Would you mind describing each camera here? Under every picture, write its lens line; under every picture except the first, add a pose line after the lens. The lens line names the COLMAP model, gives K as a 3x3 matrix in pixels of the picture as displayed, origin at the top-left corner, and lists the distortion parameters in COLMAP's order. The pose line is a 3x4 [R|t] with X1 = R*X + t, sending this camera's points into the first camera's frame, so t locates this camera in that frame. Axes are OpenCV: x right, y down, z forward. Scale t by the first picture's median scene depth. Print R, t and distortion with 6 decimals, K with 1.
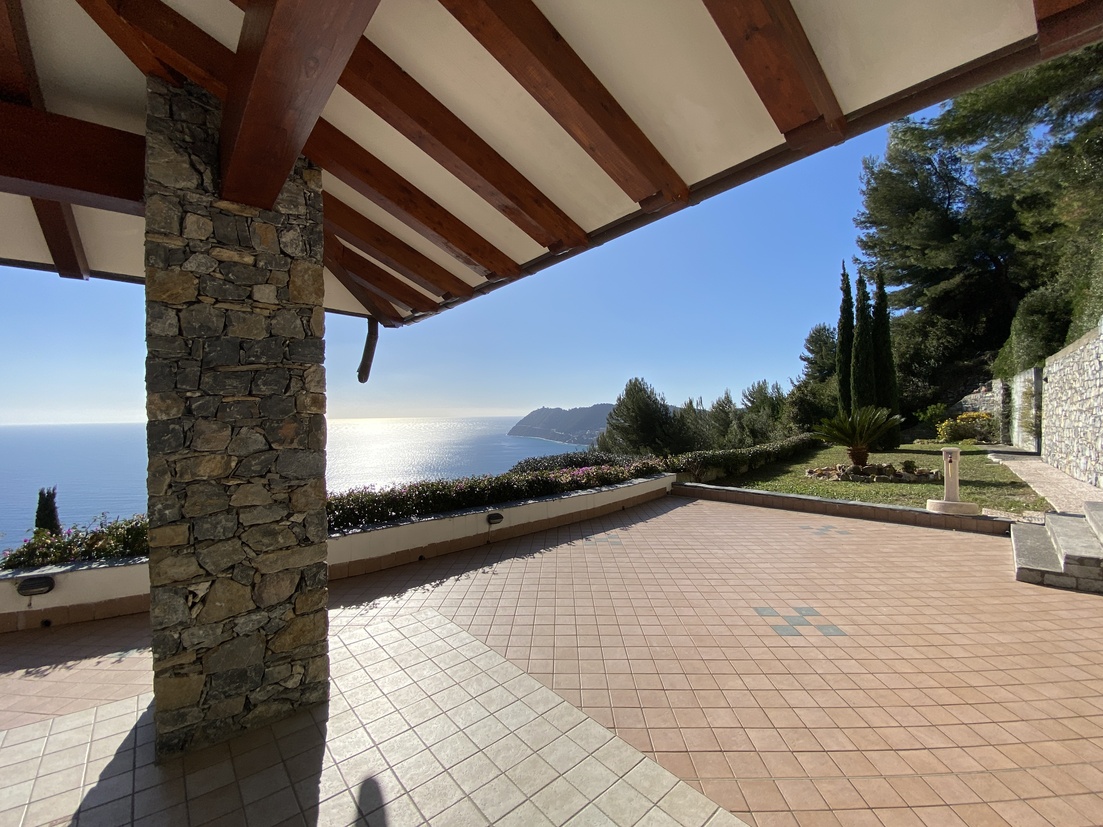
lens RADIAL K [[446.0, 0, 534.2], [0, 446.0, 415.1], [0, 0, 1]] dist [0.000158, -0.016527]
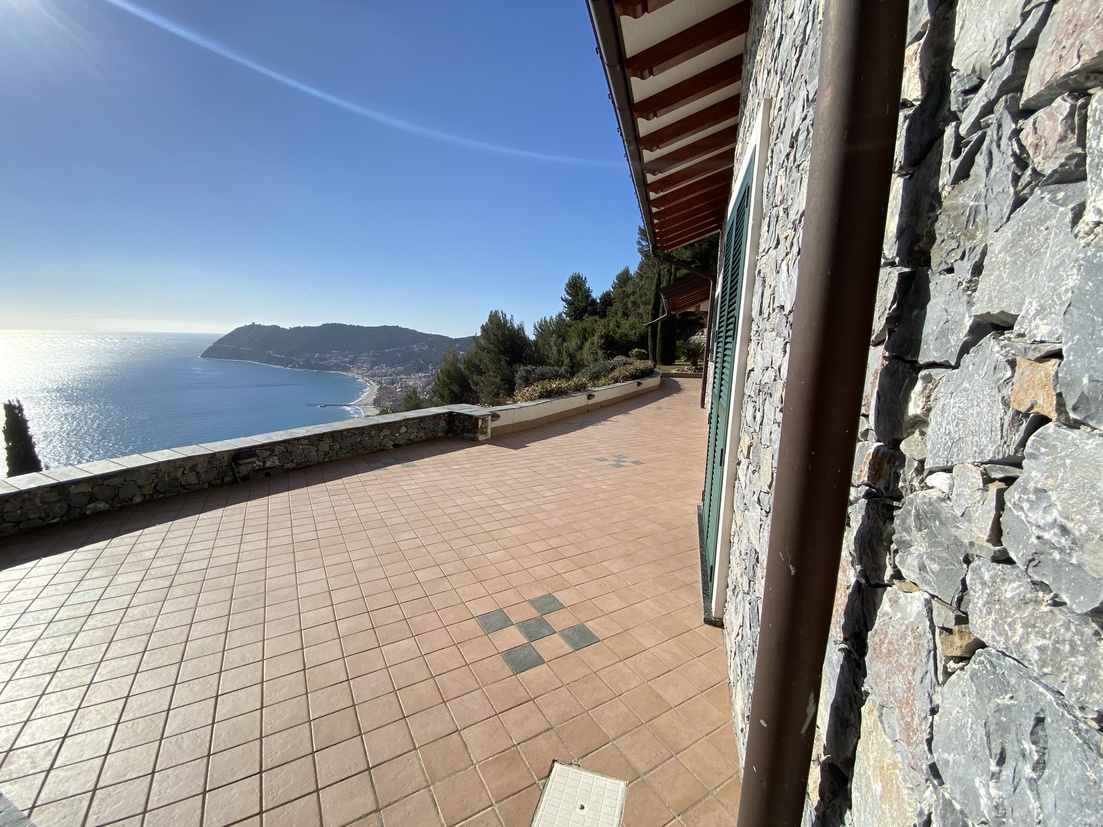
lens RADIAL K [[446.0, 0, 553.1], [0, 446.0, 416.4], [0, 0, 1]] dist [0.025724, -0.022098]
pose [[0.822087, -0.058984, 0.566298, -0.901360], [-0.037715, 0.986794, 0.157531, 0.018947], [-0.568111, -0.150862, 0.809006, -0.382598]]
